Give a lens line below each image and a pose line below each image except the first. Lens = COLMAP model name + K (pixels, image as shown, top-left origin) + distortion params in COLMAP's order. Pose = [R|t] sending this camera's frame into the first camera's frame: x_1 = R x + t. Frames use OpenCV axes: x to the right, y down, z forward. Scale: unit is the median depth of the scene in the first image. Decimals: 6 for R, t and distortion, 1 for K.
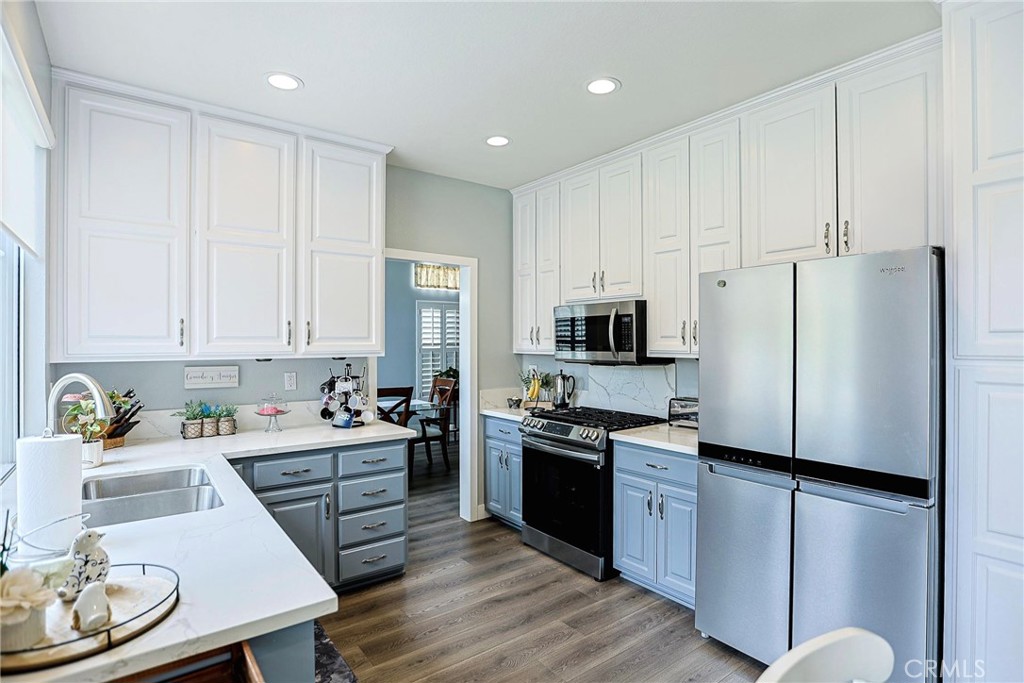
lens RADIAL K [[505.3, 0, 534.4], [0, 505.3, 342.5], [0, 0, 1]] dist [-0.059986, 0.024004]
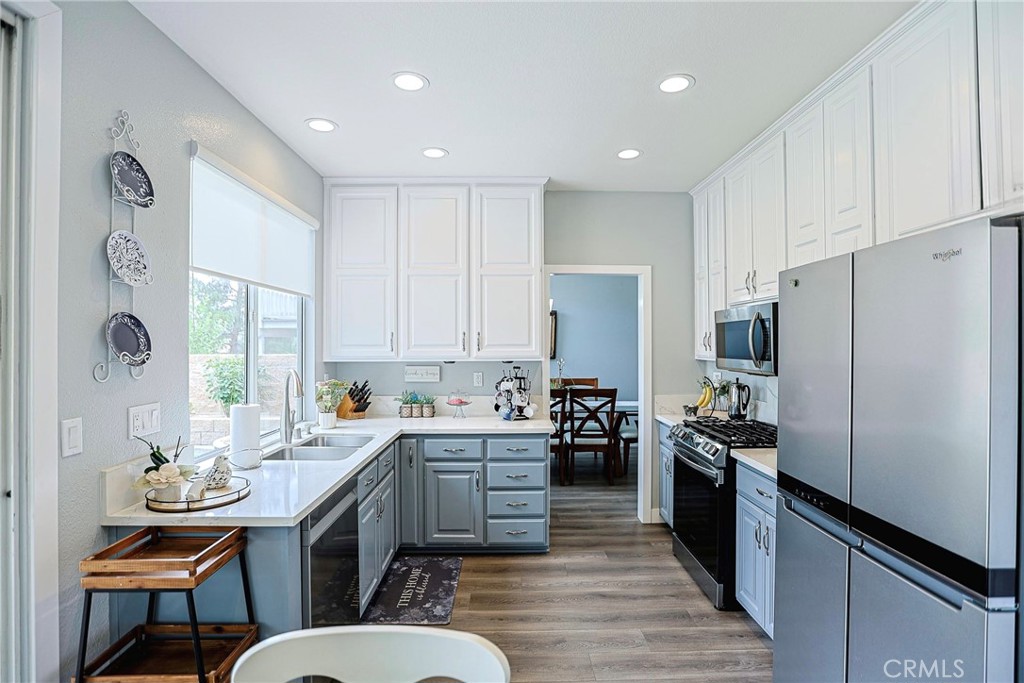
lens RADIAL K [[505.3, 0, 534.4], [0, 505.3, 342.5], [0, 0, 1]] dist [-0.059986, 0.024004]
pose [[0.807246, -0.001105, -0.590214, 0.404923], [0.001060, 0.999999, -0.000422, -0.015441], [0.590214, -0.000285, 0.807247, 0.060962]]
